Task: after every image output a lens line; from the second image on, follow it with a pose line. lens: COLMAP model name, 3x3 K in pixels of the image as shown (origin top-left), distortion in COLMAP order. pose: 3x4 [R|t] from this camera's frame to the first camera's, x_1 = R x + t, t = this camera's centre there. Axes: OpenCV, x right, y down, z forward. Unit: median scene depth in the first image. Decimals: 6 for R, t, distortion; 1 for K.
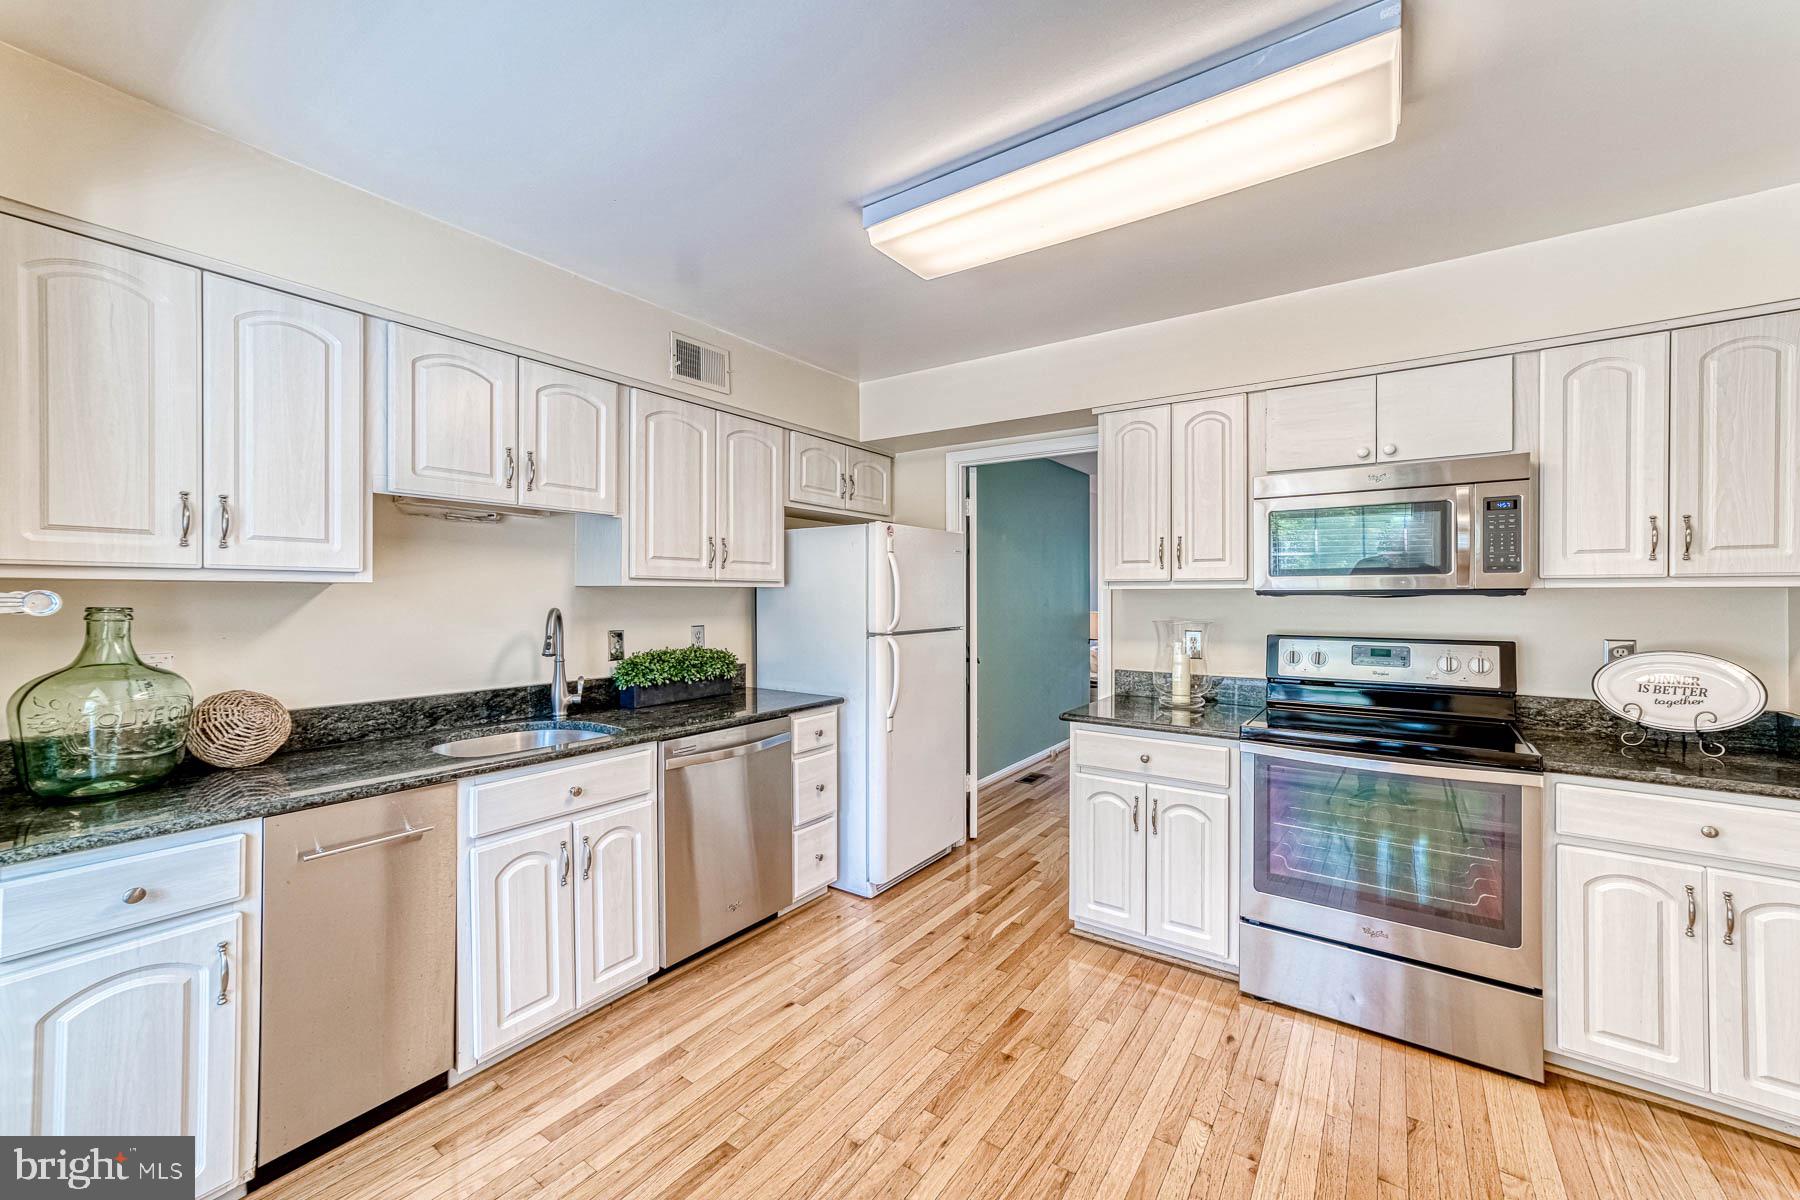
lens RADIAL K [[717.9, 0, 867.8], [0, 717.9, 597.5], [0, 0, 1]] dist [-0.001673, 0.006010]
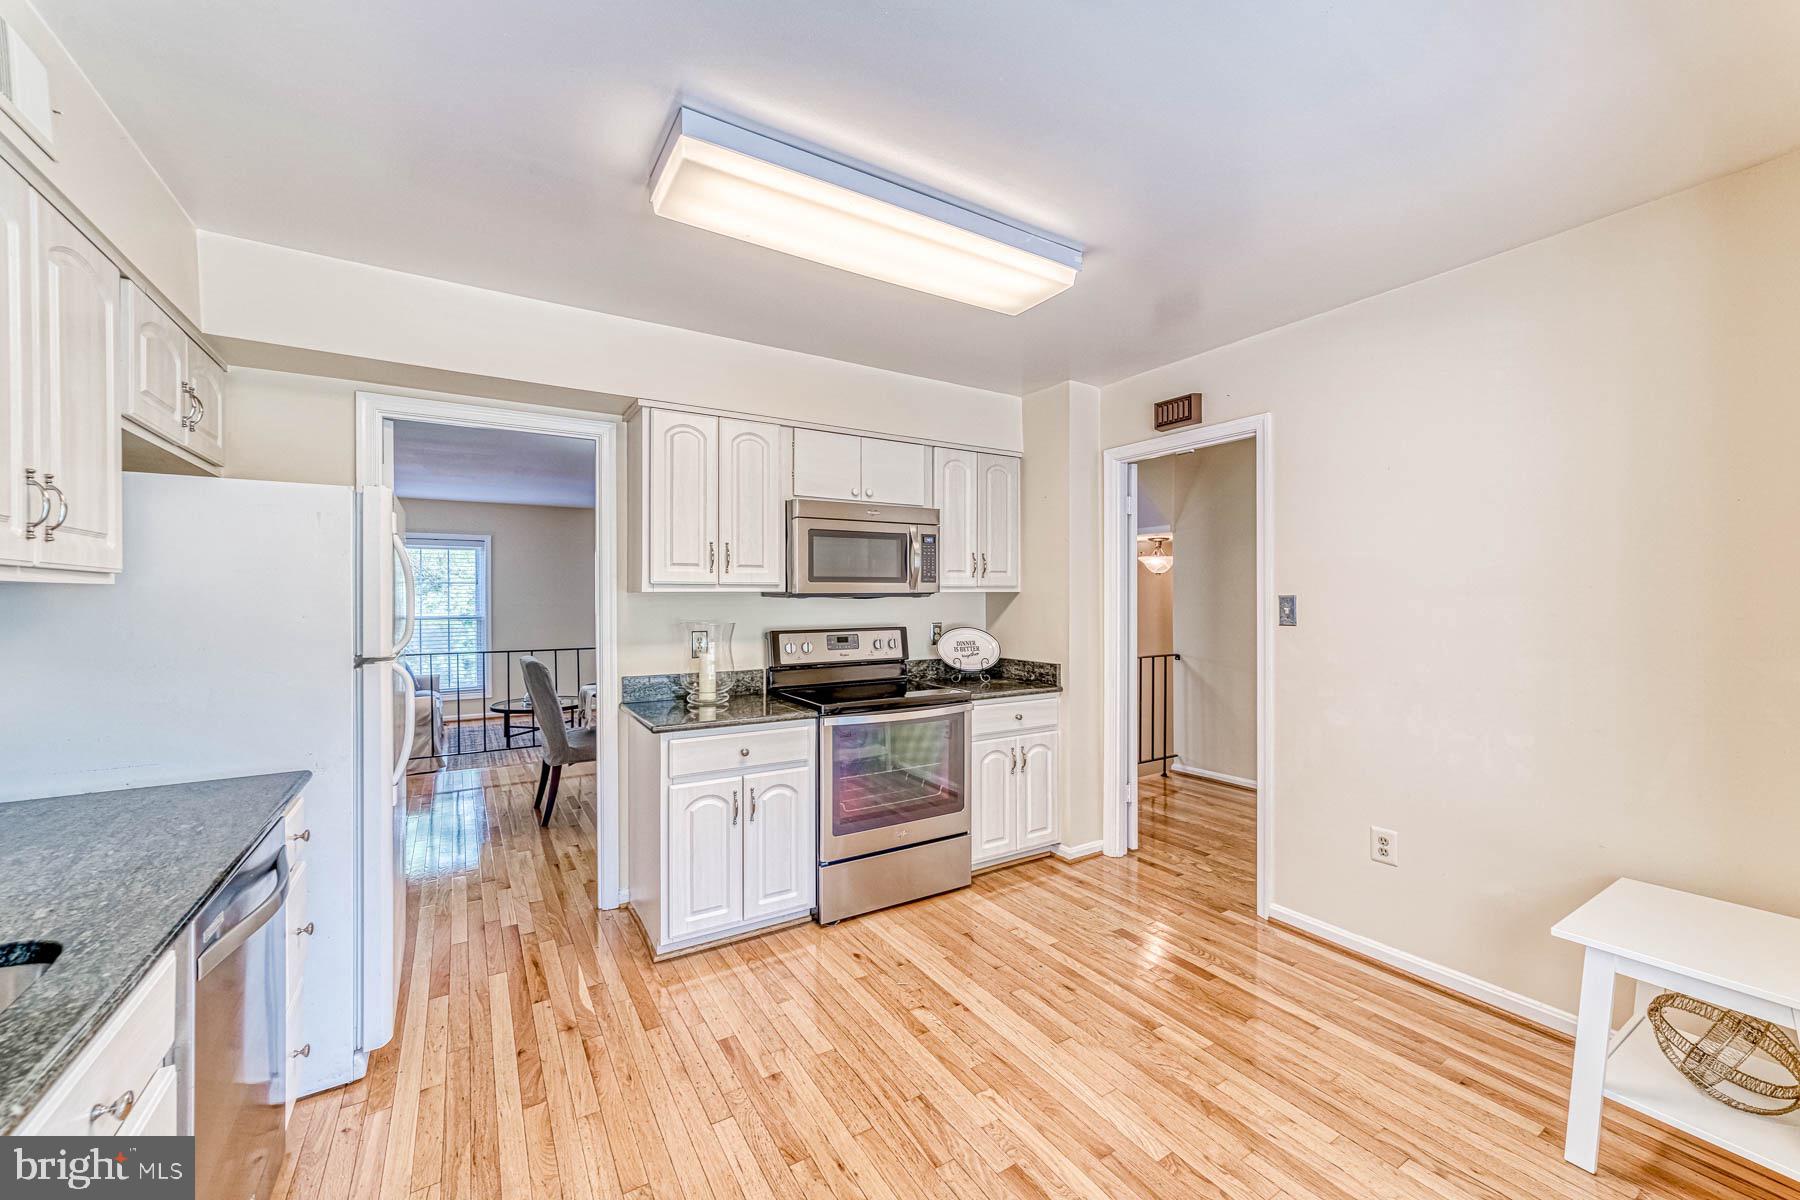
lens RADIAL K [[719.2, 0, 942.3], [0, 719.2, 598.0], [0, 0, 1]] dist [-0.002342, 0.000080]
pose [[0.338500, -0.002401, 0.940963, -0.565997], [0.007054, 0.999975, 0.000014, -0.000385], [-0.940940, 0.006633, 0.338509, 0.407674]]
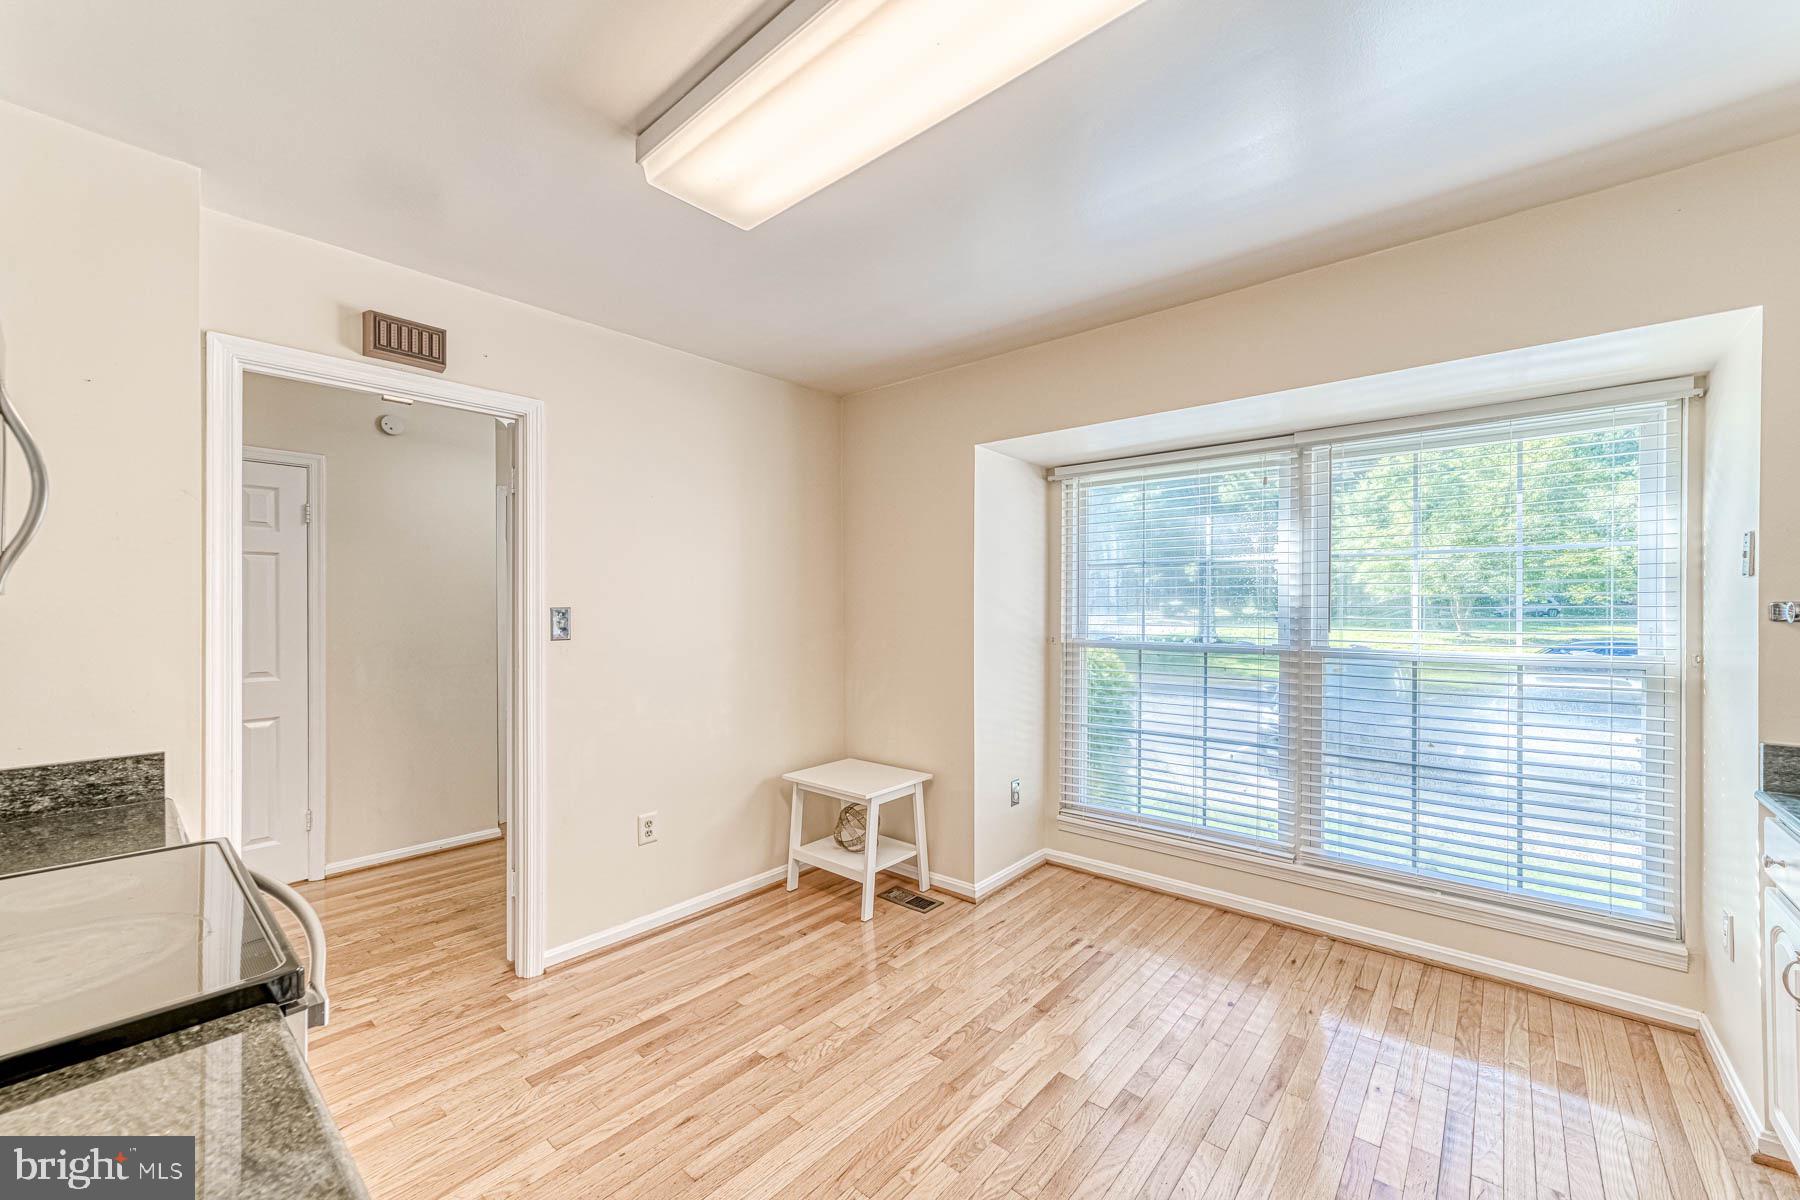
lens RADIAL K [[721.9, 0, 871.0], [0, 721.9, 611.4], [0, 0, 1]] dist [0.001271, 0.000192]
pose [[-0.995810, 0.000821, 0.091441, 0.198031], [0.001667, 0.999957, 0.009171, -0.004686], [-0.091430, 0.009285, -0.995768, 1.365376]]
